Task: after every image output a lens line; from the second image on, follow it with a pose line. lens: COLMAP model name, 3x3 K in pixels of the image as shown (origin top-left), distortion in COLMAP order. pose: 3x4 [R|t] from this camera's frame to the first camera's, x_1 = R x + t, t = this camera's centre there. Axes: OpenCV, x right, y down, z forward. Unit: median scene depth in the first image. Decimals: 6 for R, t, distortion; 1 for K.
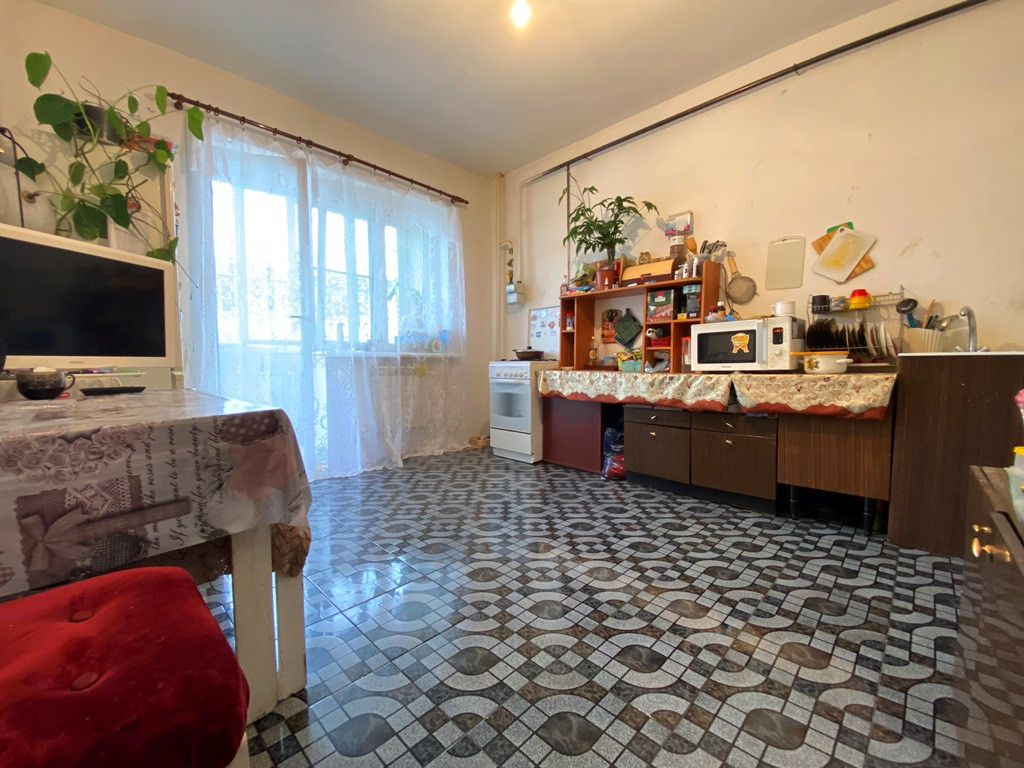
lens RADIAL K [[415.7, 0, 509.7], [0, 415.7, 383.1], [0, 0, 1]] dist [0.038098, -0.028309]
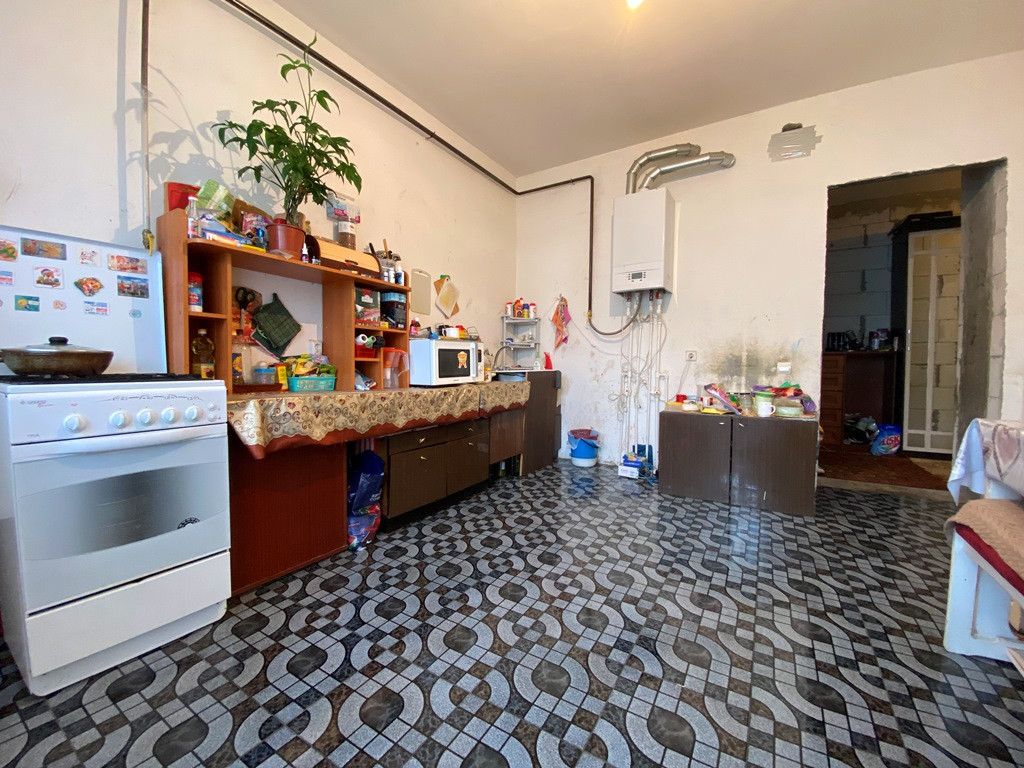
lens RADIAL K [[415.7, 0, 509.7], [0, 415.7, 383.1], [0, 0, 1]] dist [0.038098, -0.028309]
pose [[-0.239592, -0.039773, 0.970059, -0.560730], [0.041108, 0.997849, 0.051066, -0.076530], [-0.970003, 0.052112, -0.237441, 1.047811]]
